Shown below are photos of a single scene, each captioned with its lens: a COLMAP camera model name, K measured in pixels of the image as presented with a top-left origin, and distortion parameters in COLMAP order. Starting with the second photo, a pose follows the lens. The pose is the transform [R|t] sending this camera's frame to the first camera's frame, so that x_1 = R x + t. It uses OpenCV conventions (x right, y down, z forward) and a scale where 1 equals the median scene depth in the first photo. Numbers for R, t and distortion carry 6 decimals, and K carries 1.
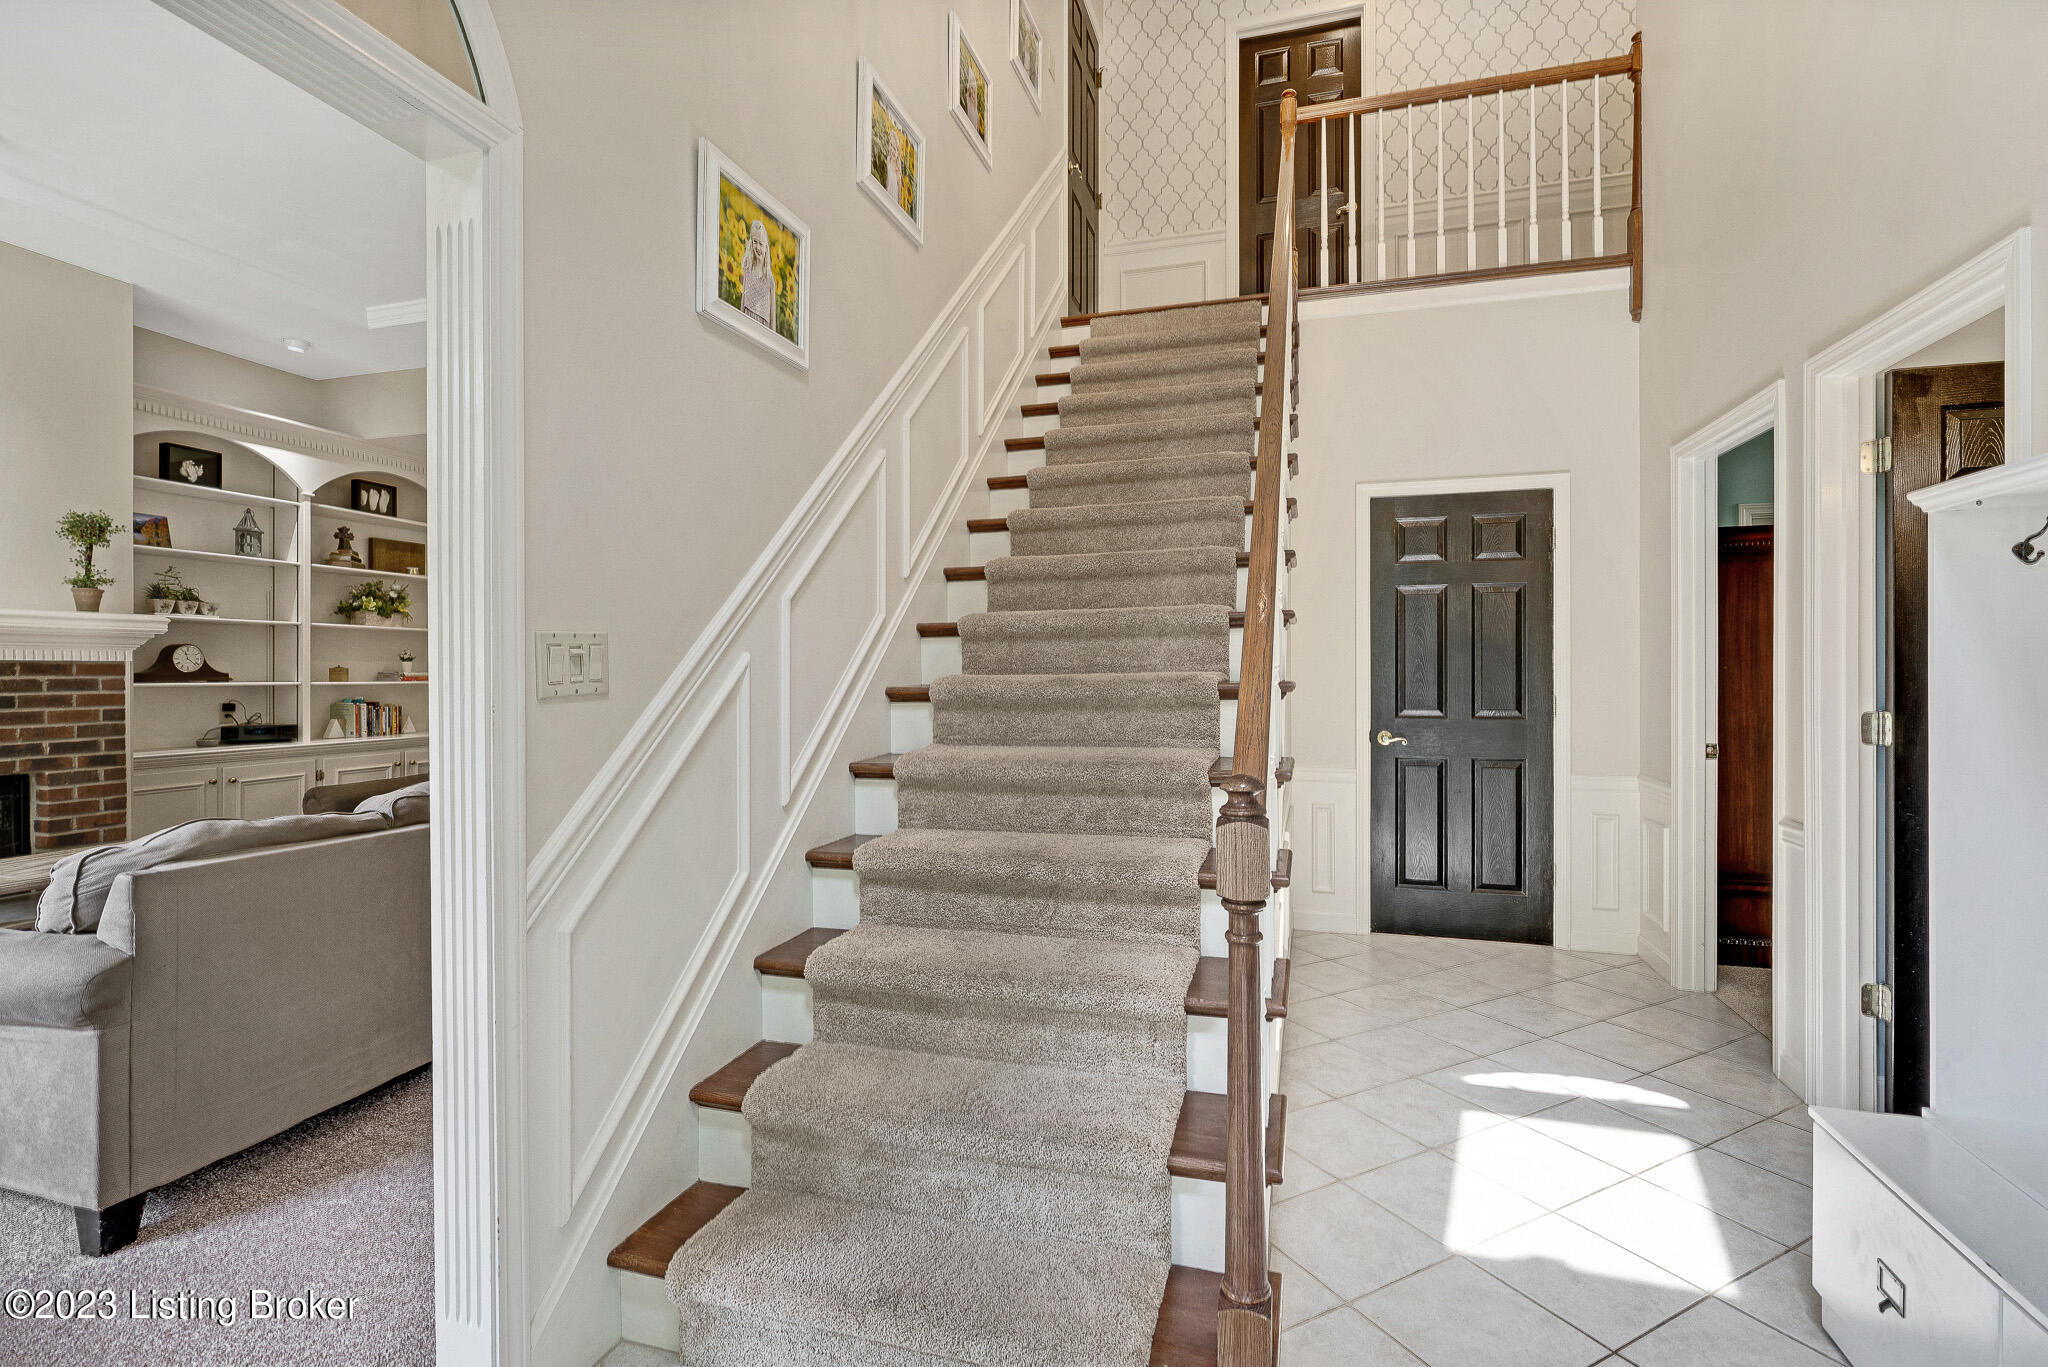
lens RADIAL K [[947.5, 0, 1023.1], [0, 947.5, 675.8], [0, 0, 1]] dist [-0.005765, 0.000451]
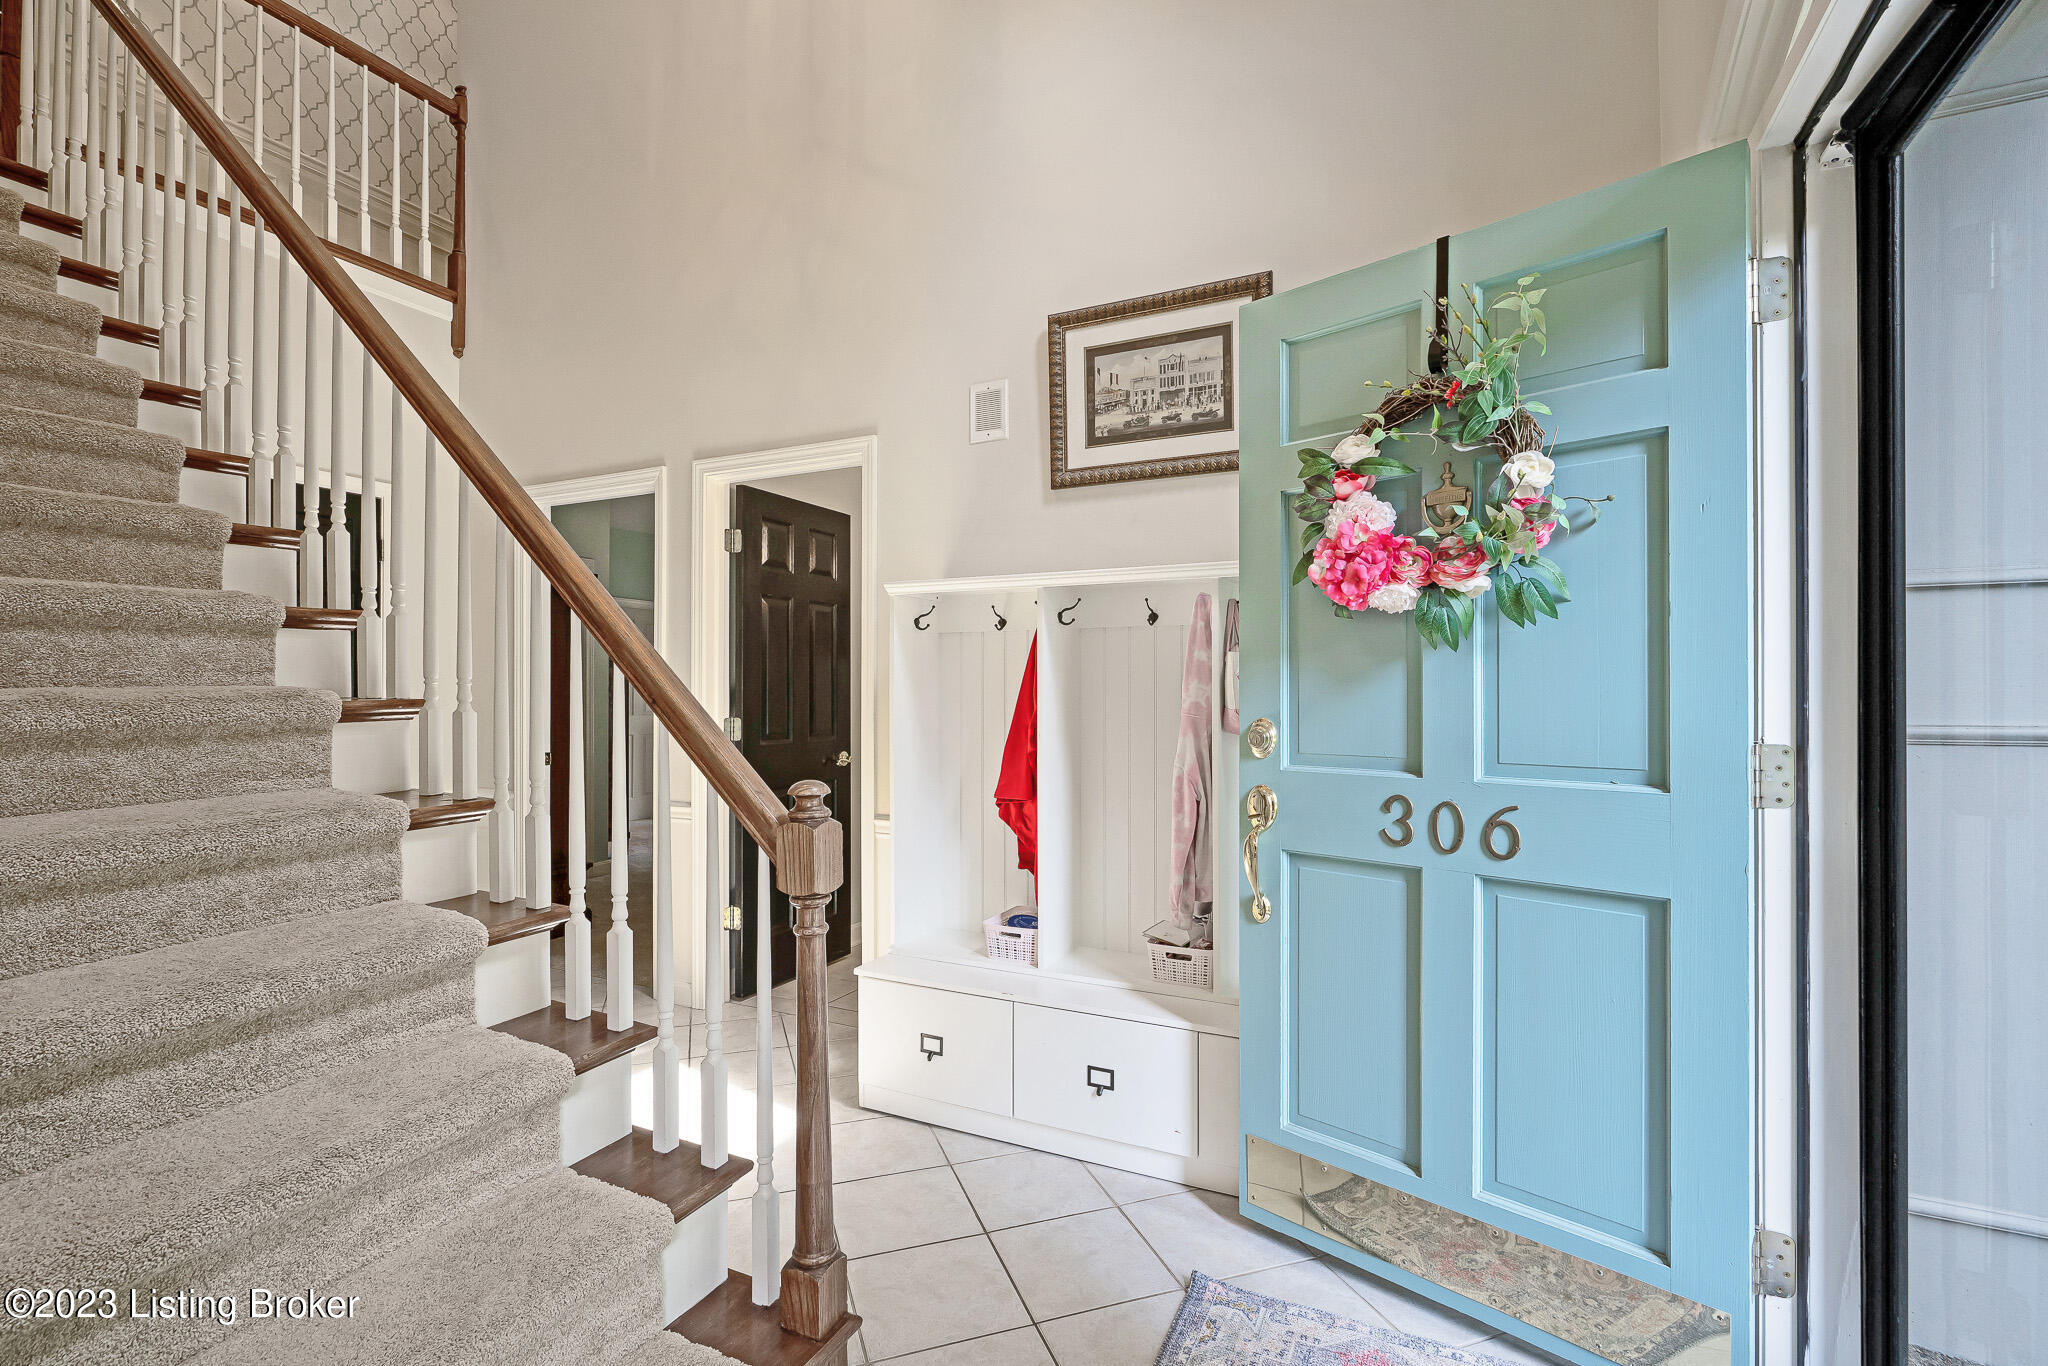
lens RADIAL K [[947.5, 0, 1024.7], [0, 947.5, 686.5], [0, 0, 1]] dist [-0.005765, 0.000451]
pose [[0.144689, 0.006582, 0.989455, -0.389117], [0.002610, 0.999972, -0.007034, 0.002543], [-0.989474, 0.003600, 0.144667, 0.288004]]
